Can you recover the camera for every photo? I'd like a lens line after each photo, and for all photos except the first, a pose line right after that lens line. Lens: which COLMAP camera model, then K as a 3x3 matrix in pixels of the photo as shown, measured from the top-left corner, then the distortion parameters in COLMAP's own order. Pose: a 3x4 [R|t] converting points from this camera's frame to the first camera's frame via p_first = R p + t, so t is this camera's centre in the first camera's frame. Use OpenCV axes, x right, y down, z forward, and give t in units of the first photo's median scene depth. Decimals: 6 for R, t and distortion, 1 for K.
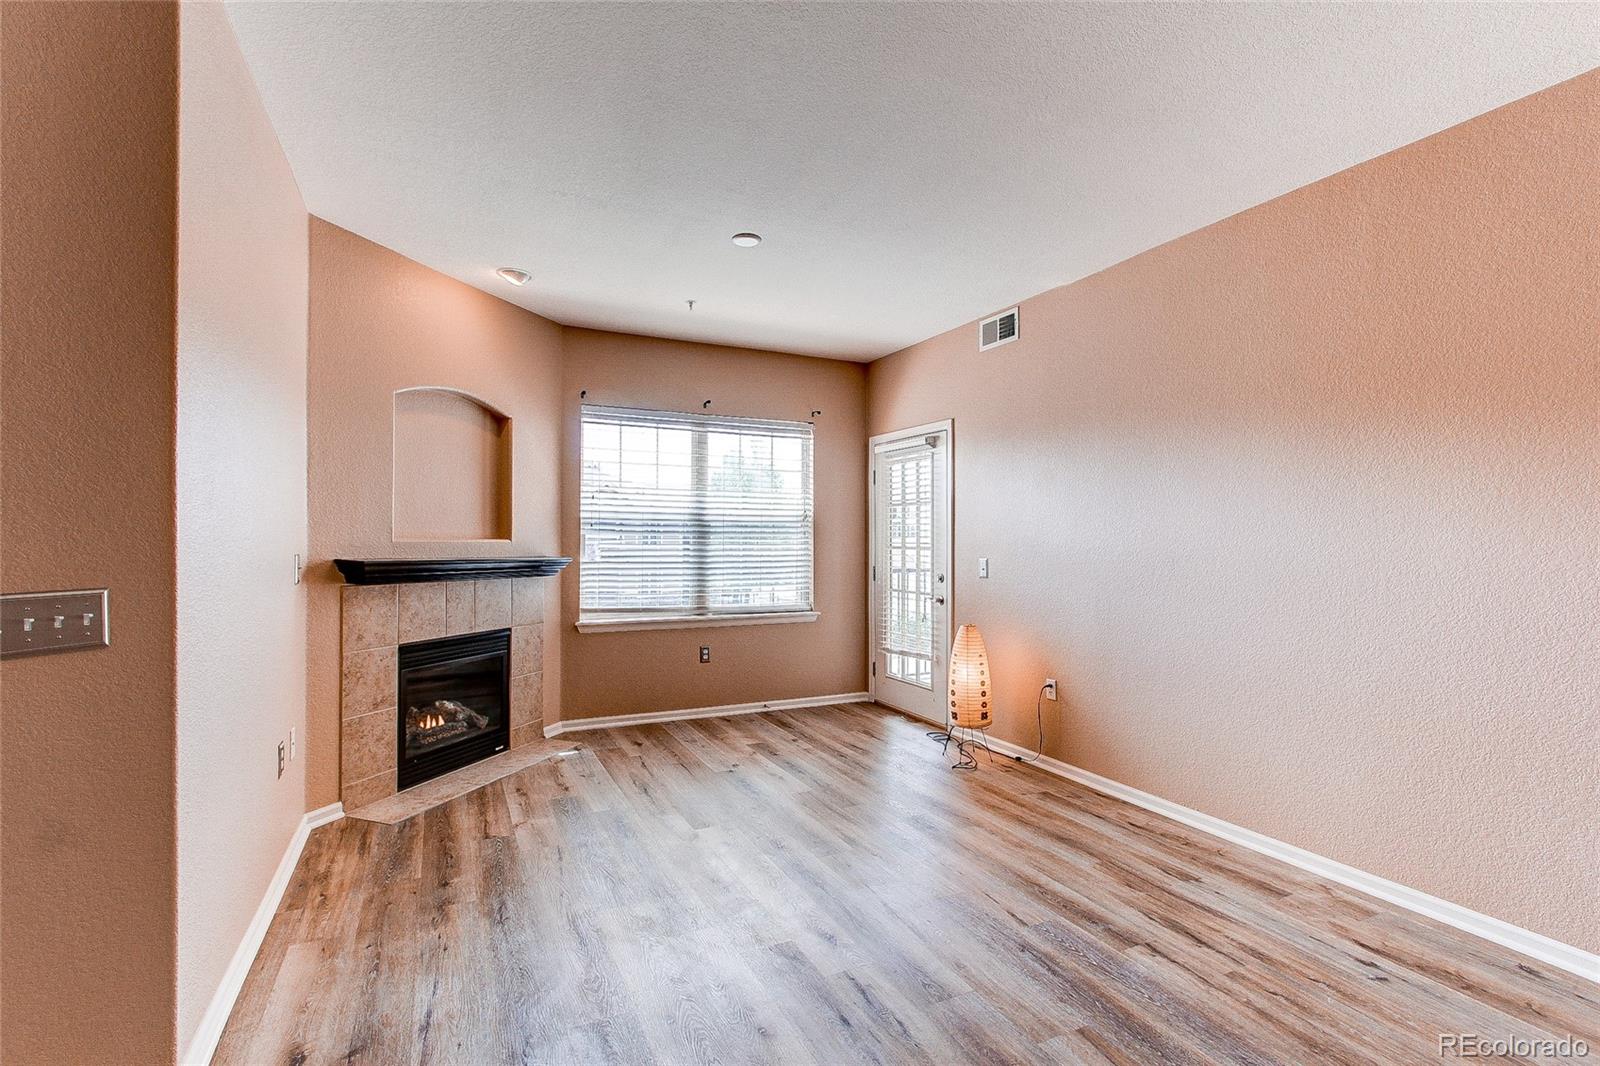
lens RADIAL K [[724.9, 0, 796.4], [0, 724.9, 536.1], [0, 0, 1]] dist [-0.008928, -0.000038]
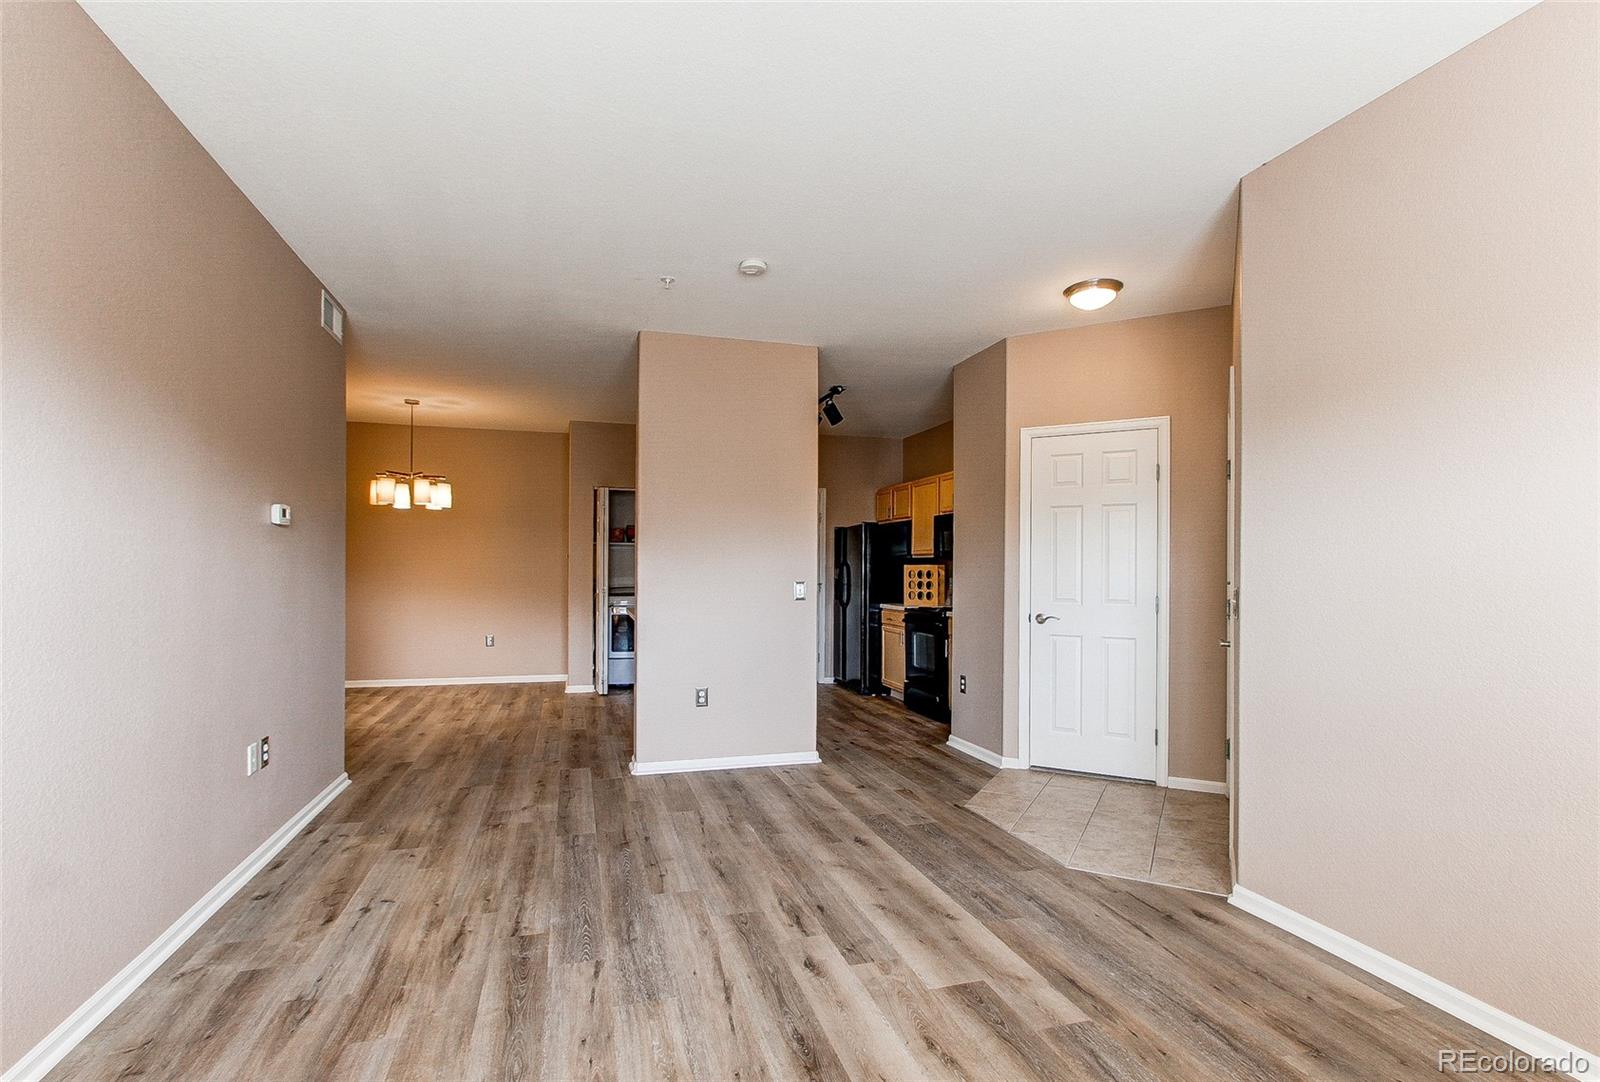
lens RADIAL K [[750.1, 0, 797.4], [0, 750.1, 573.5], [0, 0, 1]] dist [-0.012300, 0.000850]
pose [[-0.986518, -0.010106, 0.163343, -0.083295], [-0.010286, 0.999947, -0.000256, 0.029662], [-0.163332, -0.001933, -0.986569, 1.758331]]
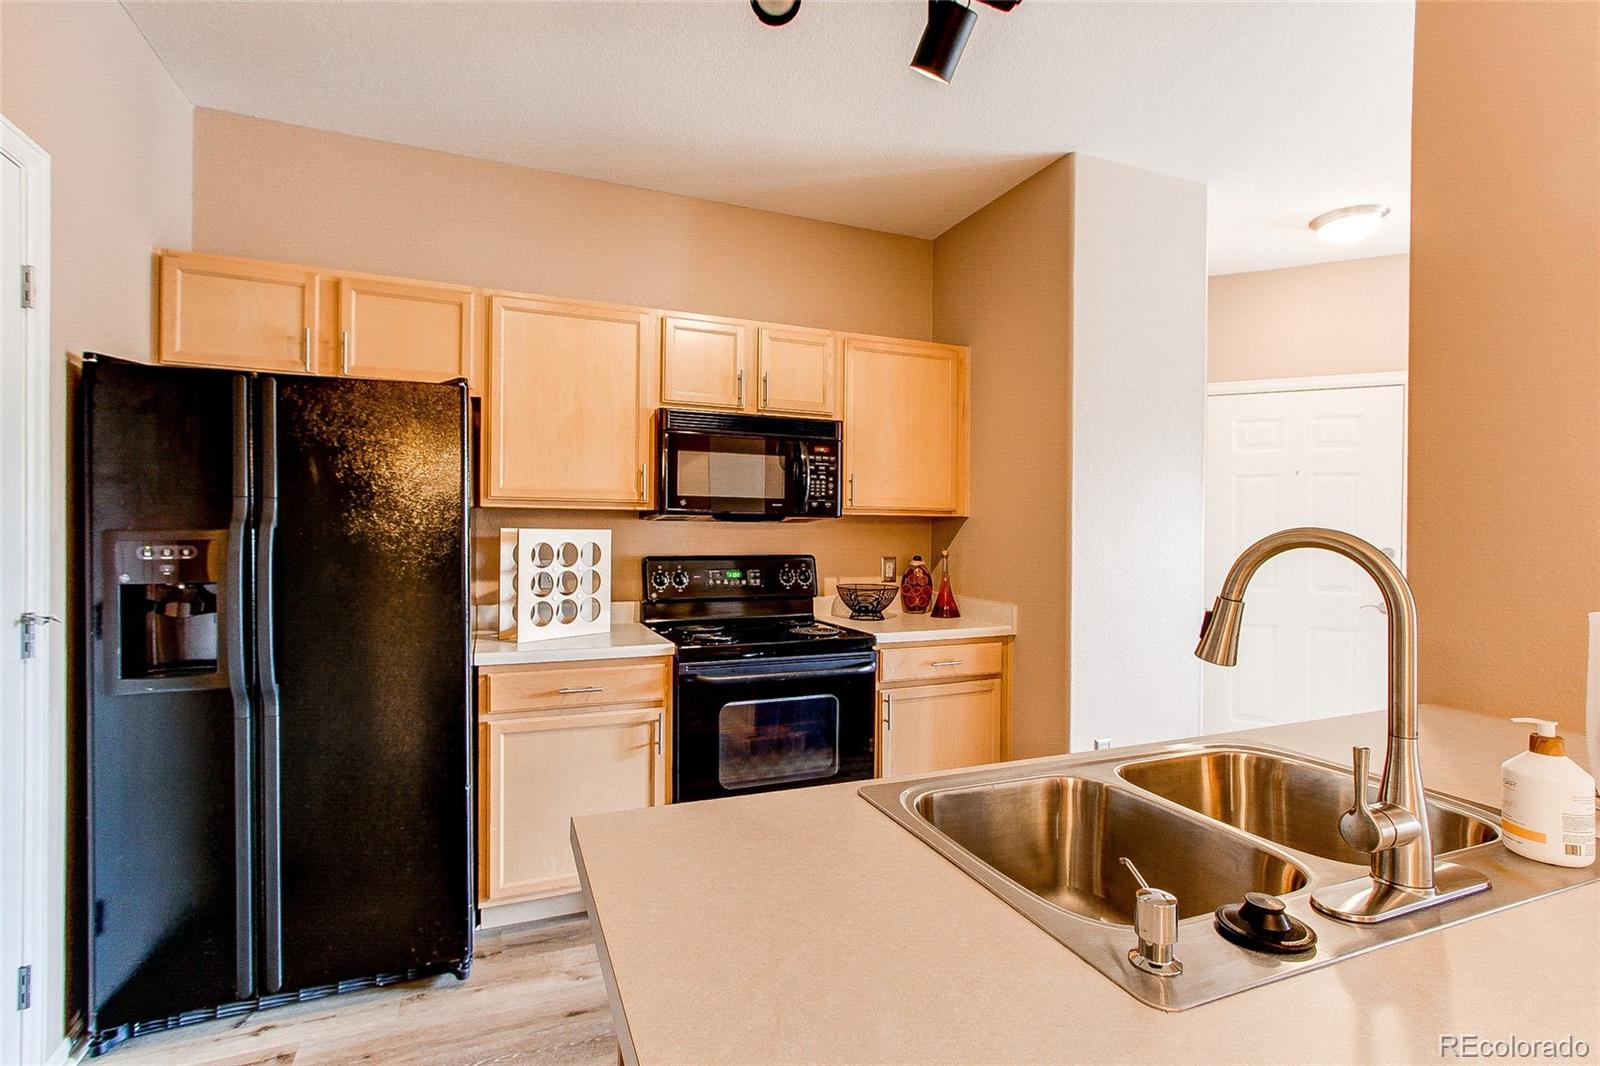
lens RADIAL K [[724.9, 0, 796.4], [0, 724.9, 536.1], [0, 0, 1]] dist [-0.008928, -0.000038]
pose [[-0.074429, -0.000243, -0.997226, 0.859534], [-0.002277, 0.999997, -0.000074, 0.002484], [0.997224, 0.002266, -0.074429, -0.603846]]
